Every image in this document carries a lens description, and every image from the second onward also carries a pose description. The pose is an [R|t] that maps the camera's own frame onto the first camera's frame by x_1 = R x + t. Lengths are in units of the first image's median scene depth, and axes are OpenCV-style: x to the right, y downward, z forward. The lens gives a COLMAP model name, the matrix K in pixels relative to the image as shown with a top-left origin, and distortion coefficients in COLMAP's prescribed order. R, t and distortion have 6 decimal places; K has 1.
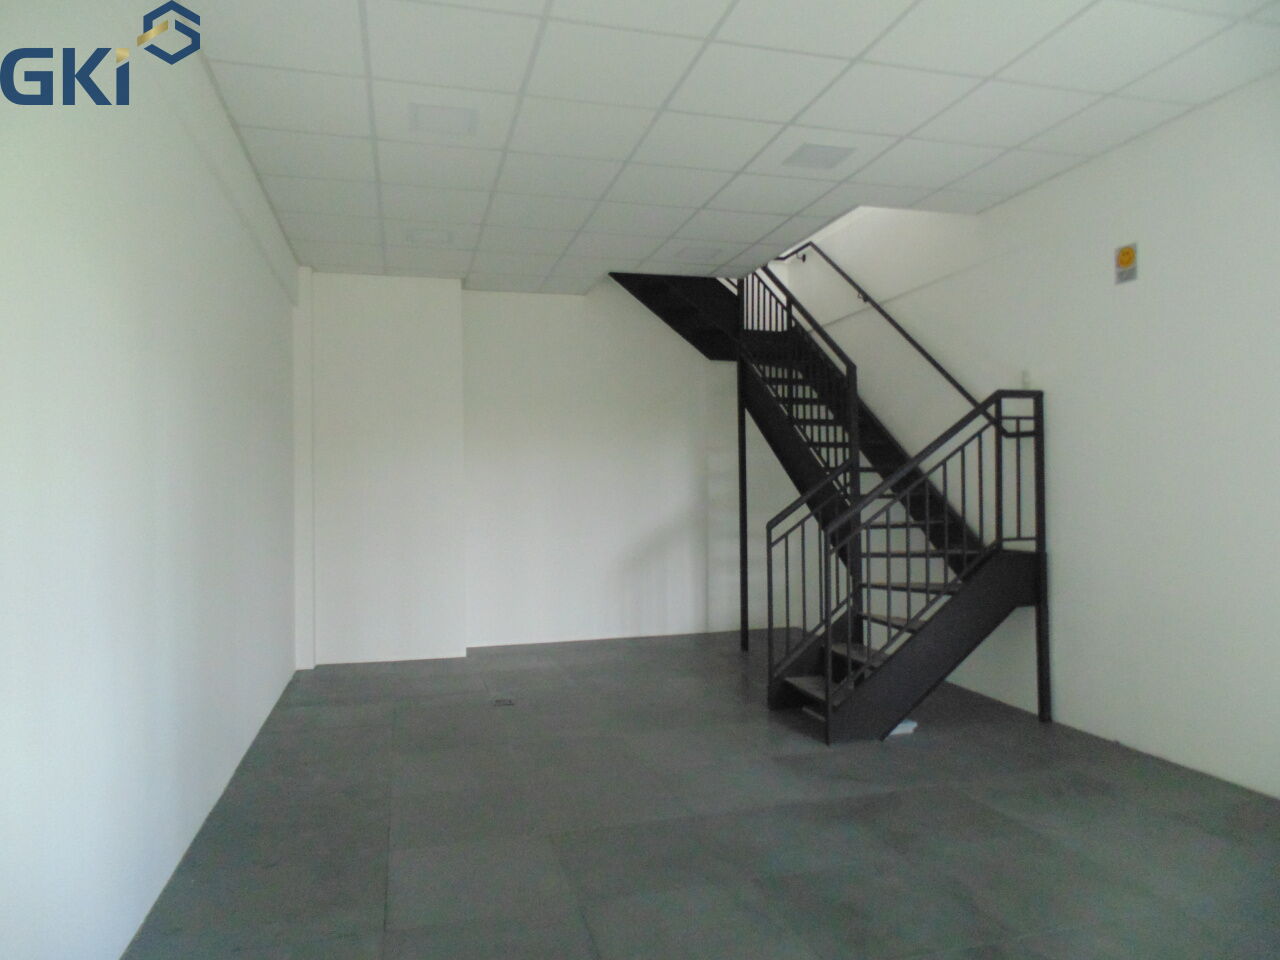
lens RADIAL K [[860.9, 0, 640.0], [0, 860.9, 480.0], [0, 0, 1]] dist [0.002439, -0.002072]
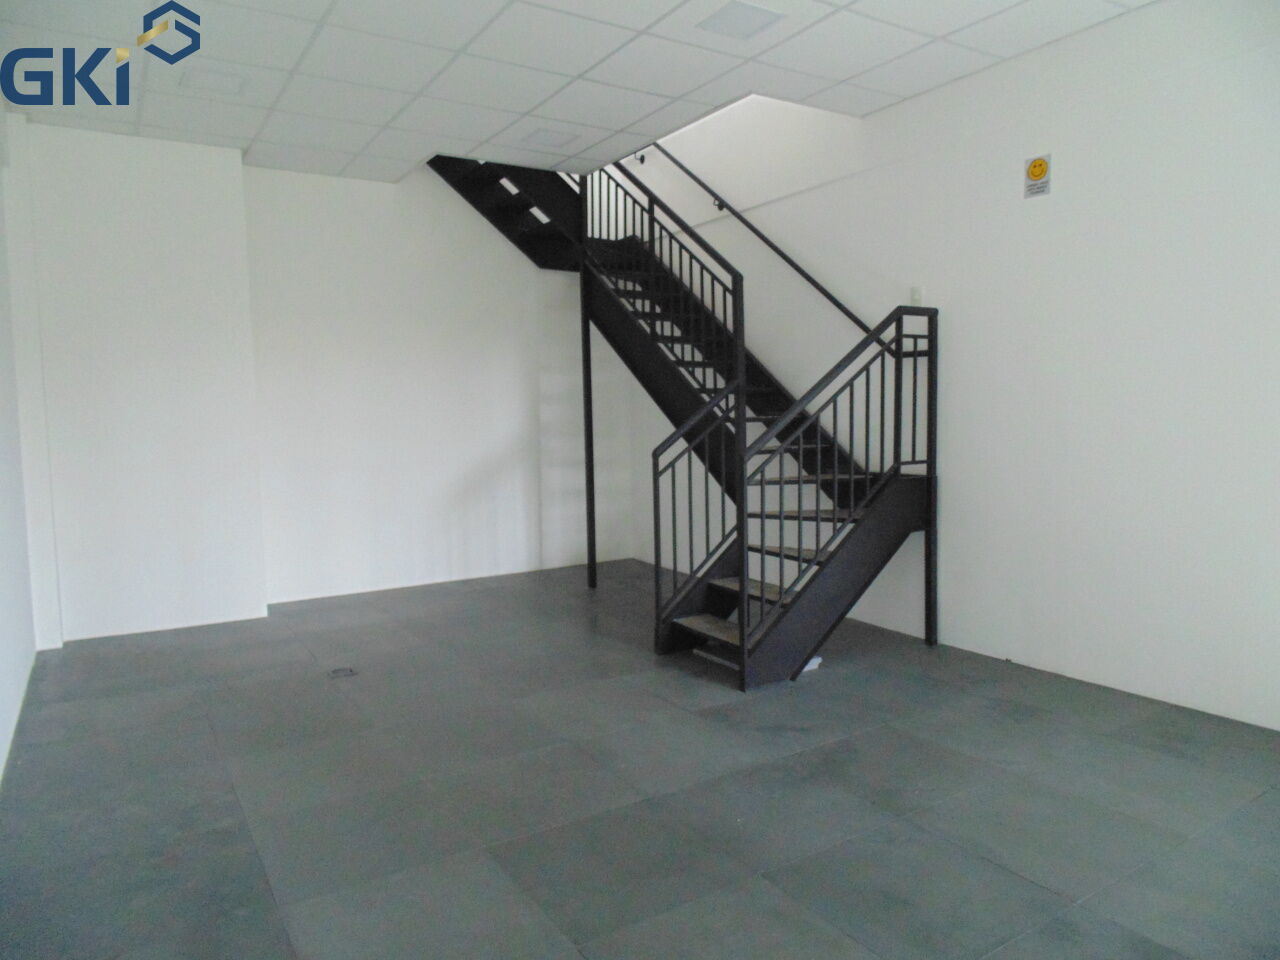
lens RADIAL K [[860.9, 0, 640.0], [0, 860.9, 480.0], [0, 0, 1]] dist [0.002439, -0.002072]
pose [[0.957292, -0.027371, 0.287823, -0.120660], [0.002138, 0.996152, 0.087622, 0.002034], [-0.289114, -0.083265, 0.953667, 0.144939]]
